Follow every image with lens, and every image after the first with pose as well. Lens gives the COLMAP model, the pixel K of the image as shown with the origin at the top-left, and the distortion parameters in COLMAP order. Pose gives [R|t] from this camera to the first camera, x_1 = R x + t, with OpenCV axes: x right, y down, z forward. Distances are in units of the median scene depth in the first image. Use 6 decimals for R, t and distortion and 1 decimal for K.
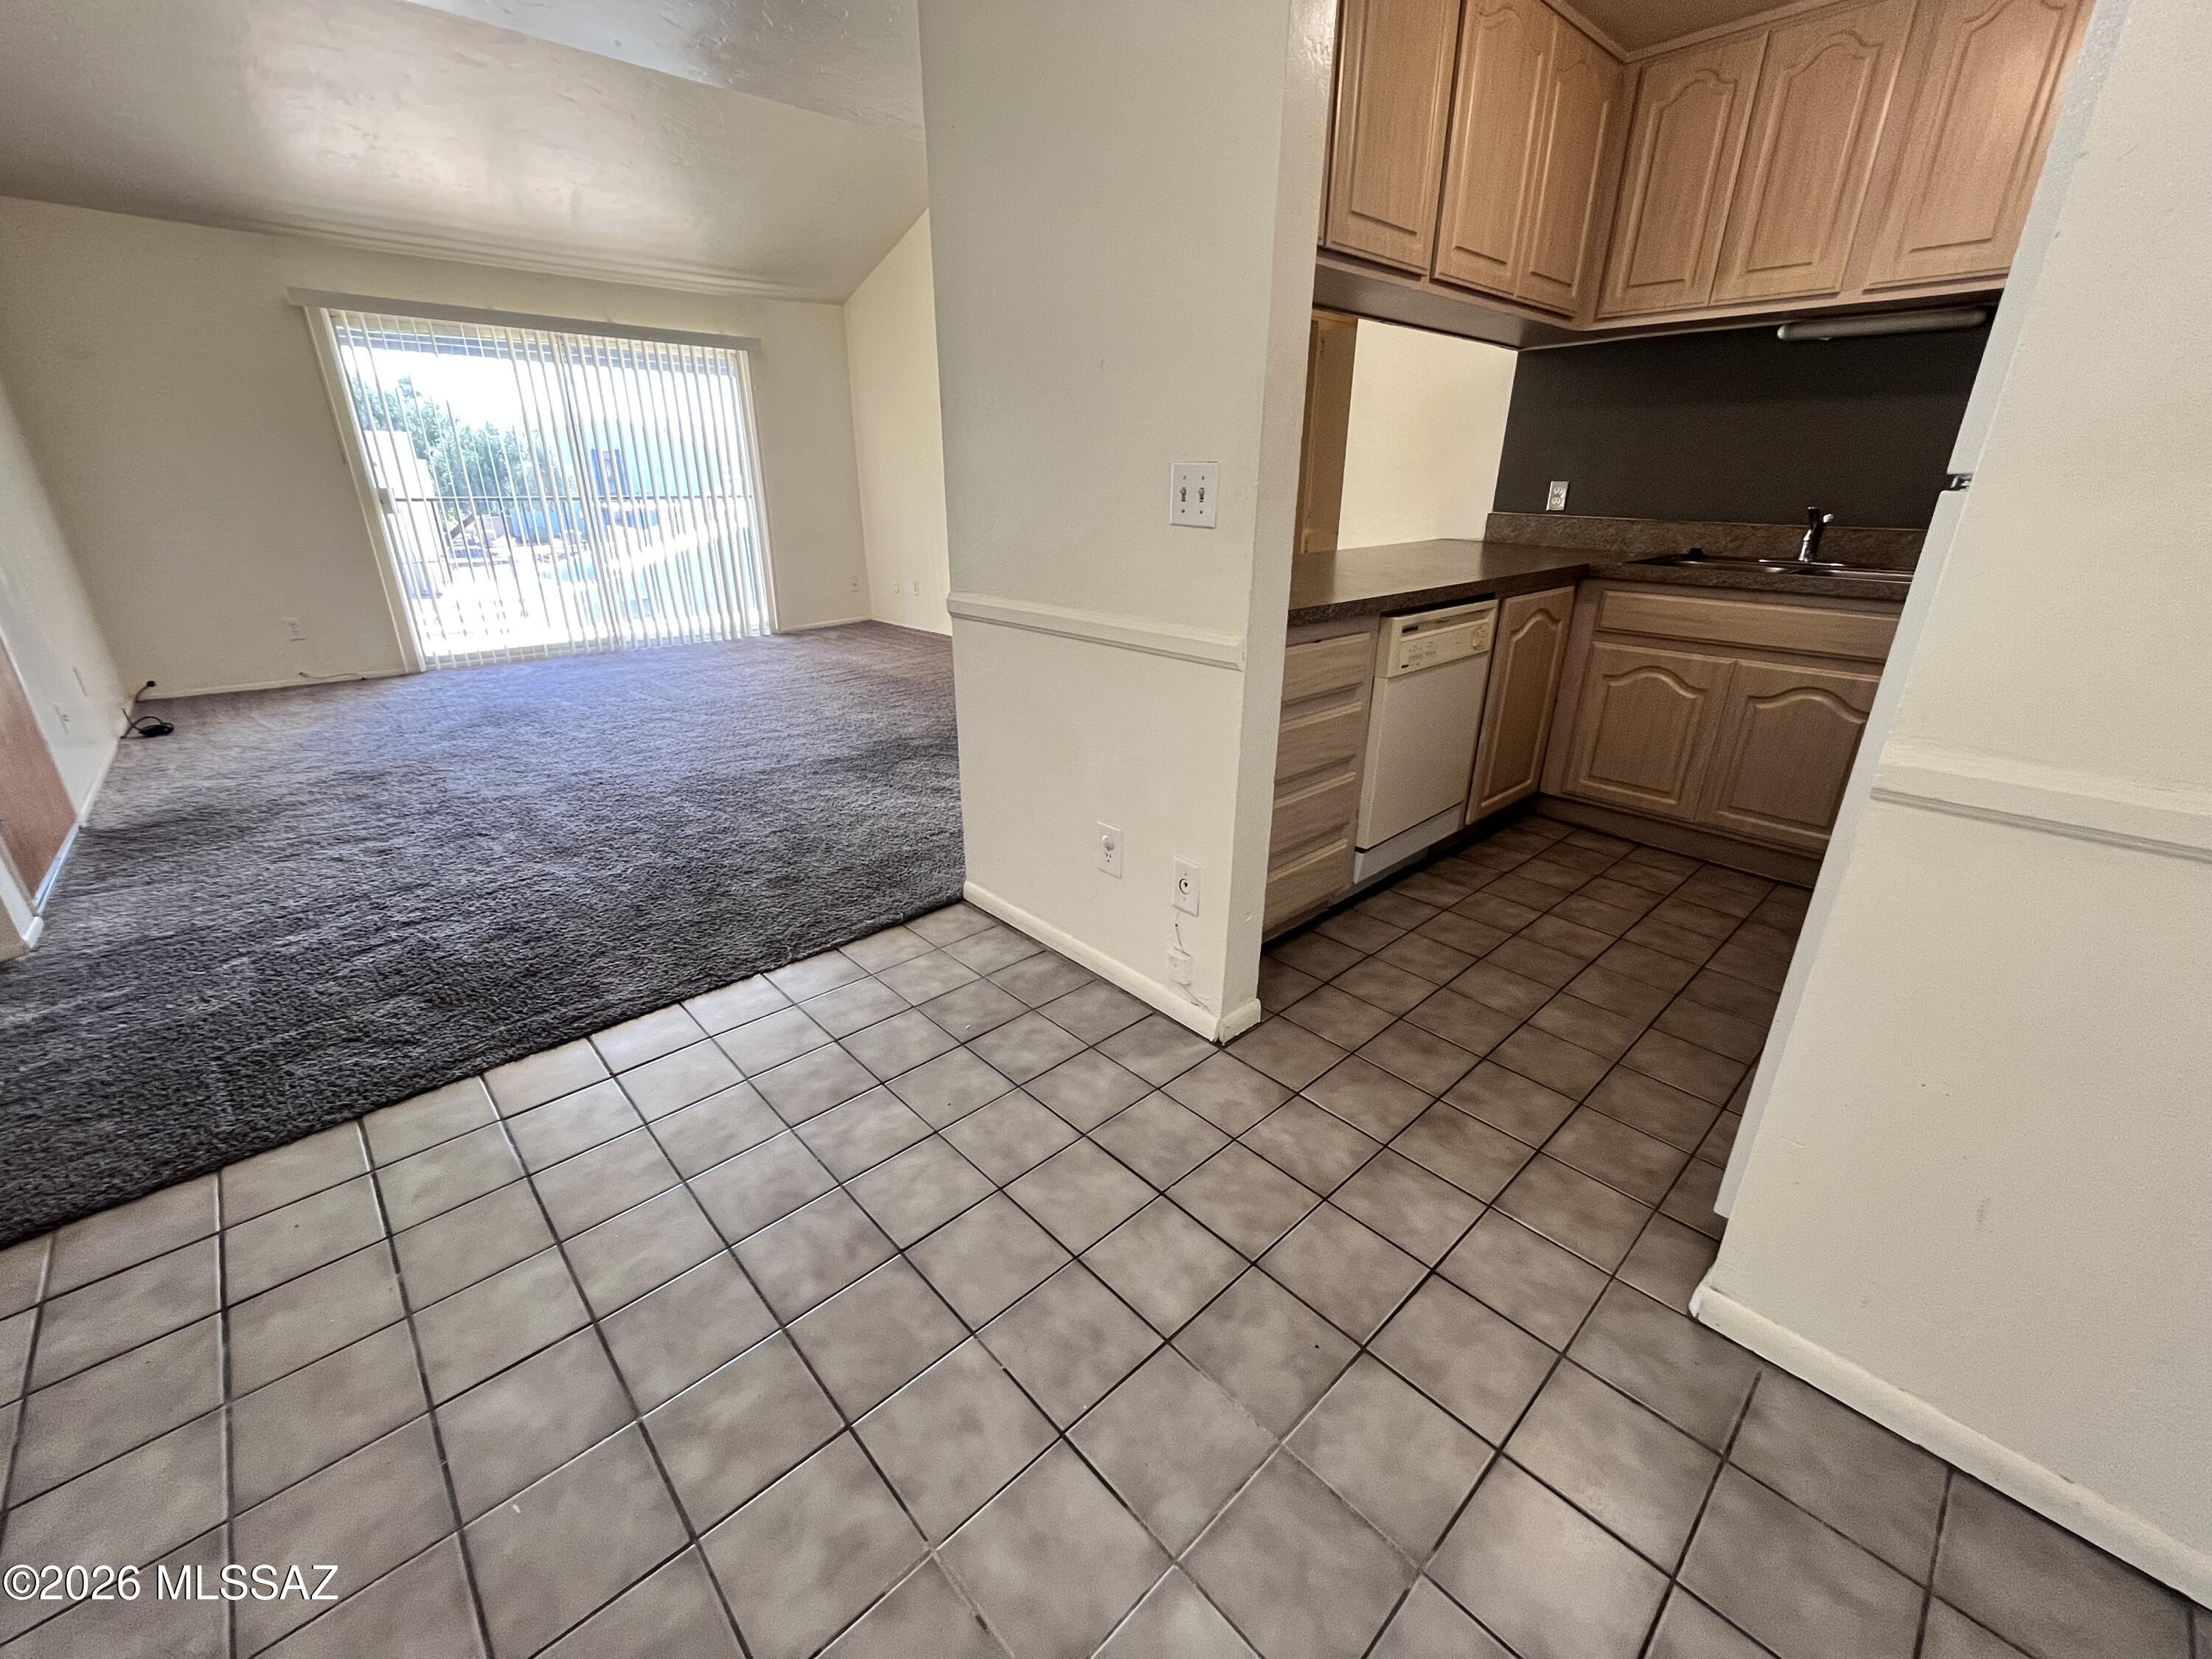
lens RADIAL K [[896.2, 0, 1105.7], [0, 896.2, 836.3], [0, 0, 1]] dist [0.003492, 0.000137]
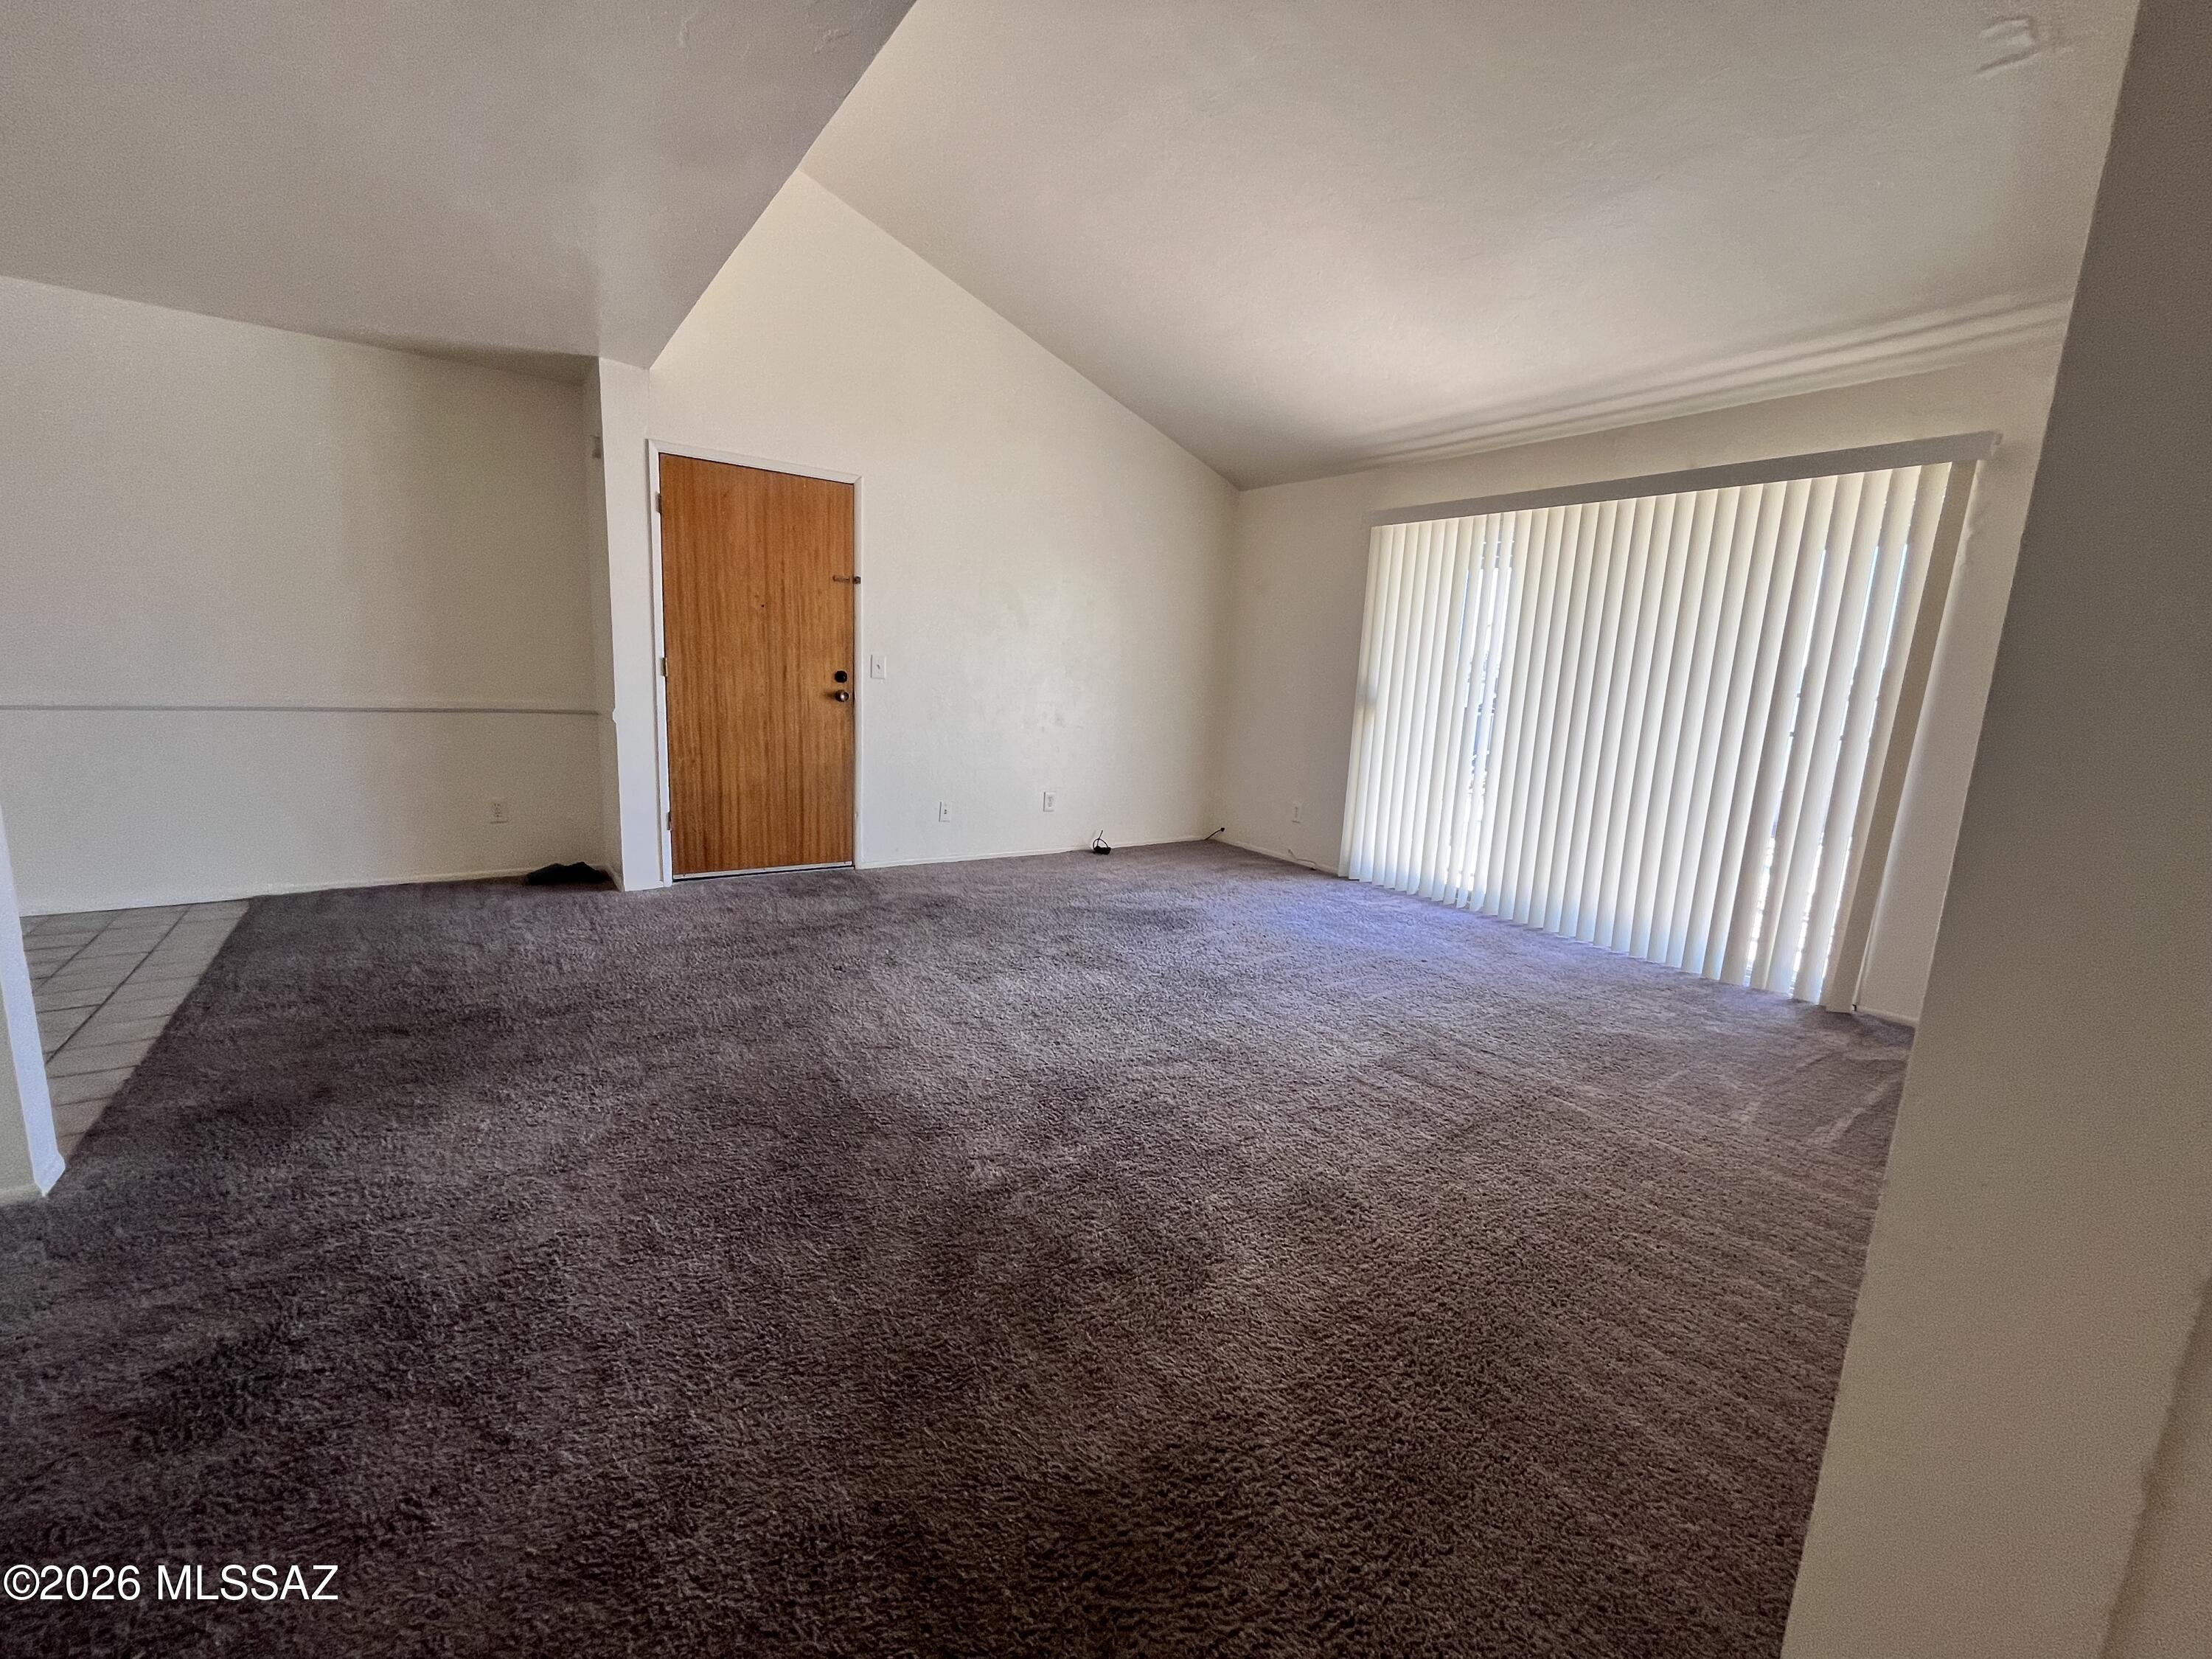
lens RADIAL K [[896.2, 0, 1104.2], [0, 896.2, 823.6], [0, 0, 1]] dist [0.003492, 0.000137]
pose [[-0.125744, 0.159709, -0.979123, 0.374240], [-0.414544, 0.888202, 0.198116, -0.647187], [0.901300, 0.430801, -0.045480, 1.627632]]
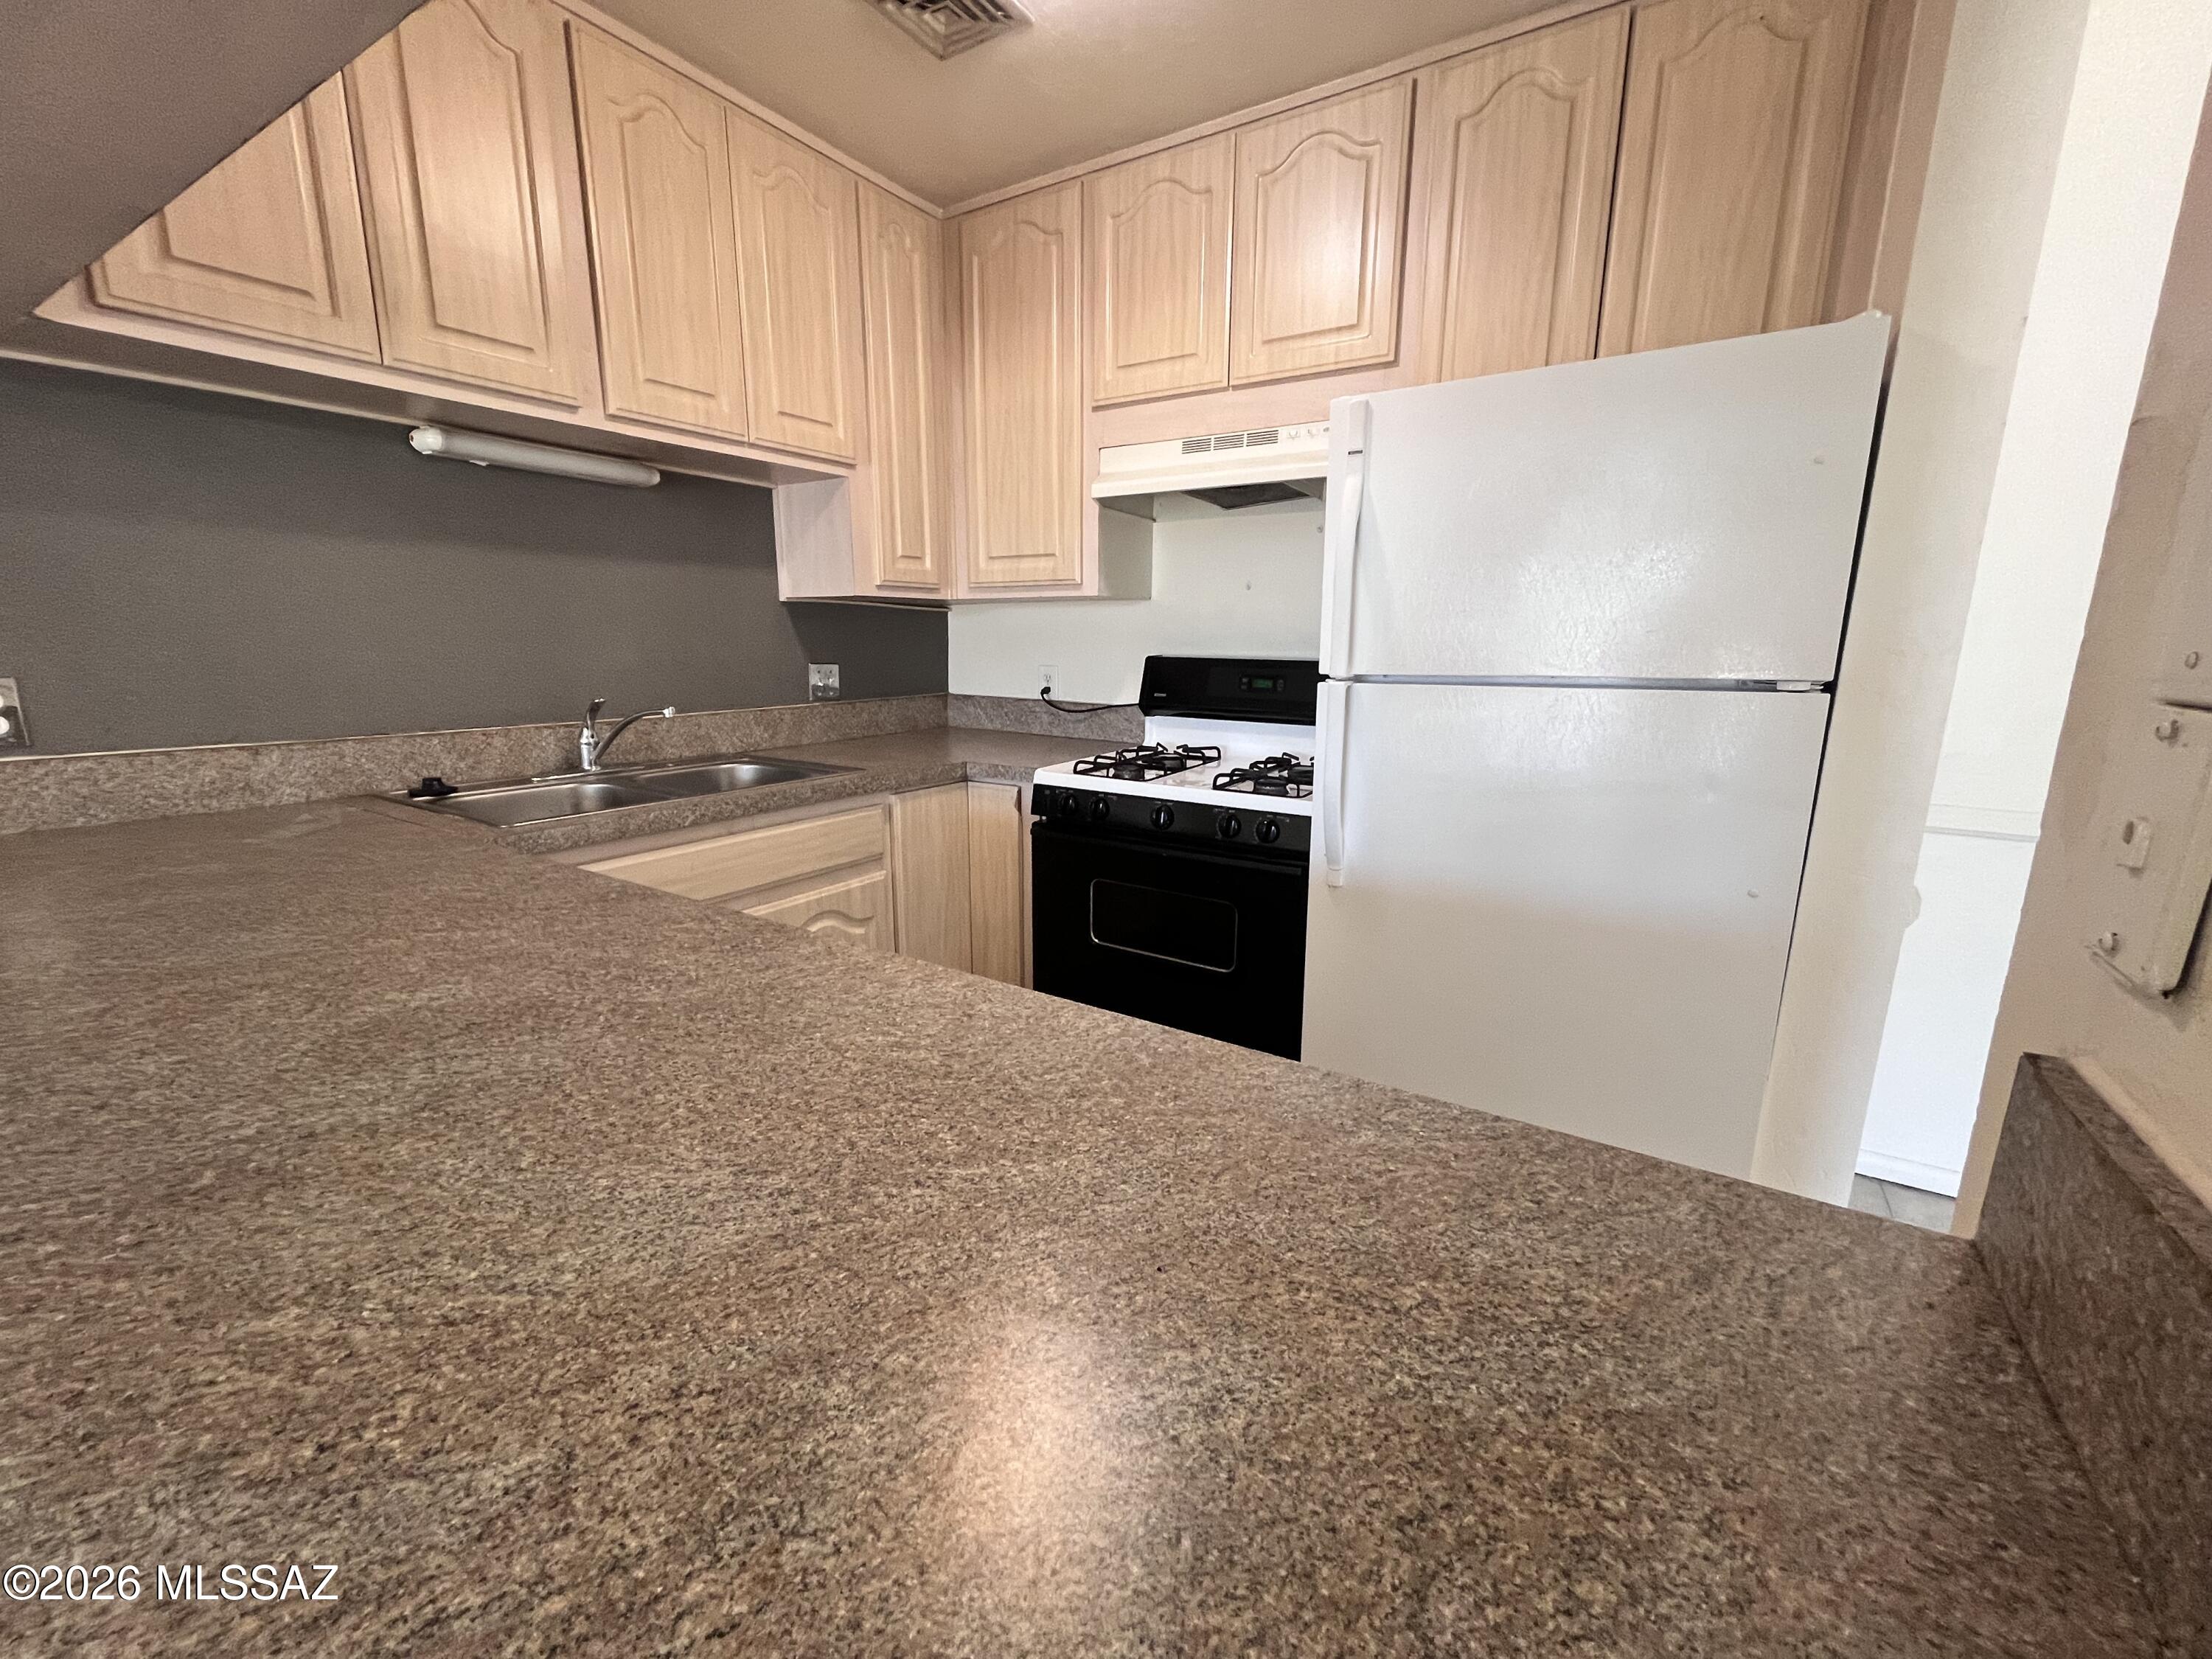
lens RADIAL K [[896.2, 0, 1101.0], [0, 896.2, 829.8], [0, 0, 1]] dist [0.003492, 0.000137]
pose [[-0.255579, -0.197394, 0.946422, -0.001523], [0.360085, 0.889065, 0.282671, -0.318431], [-0.897228, 0.413037, -0.156148, 0.764811]]
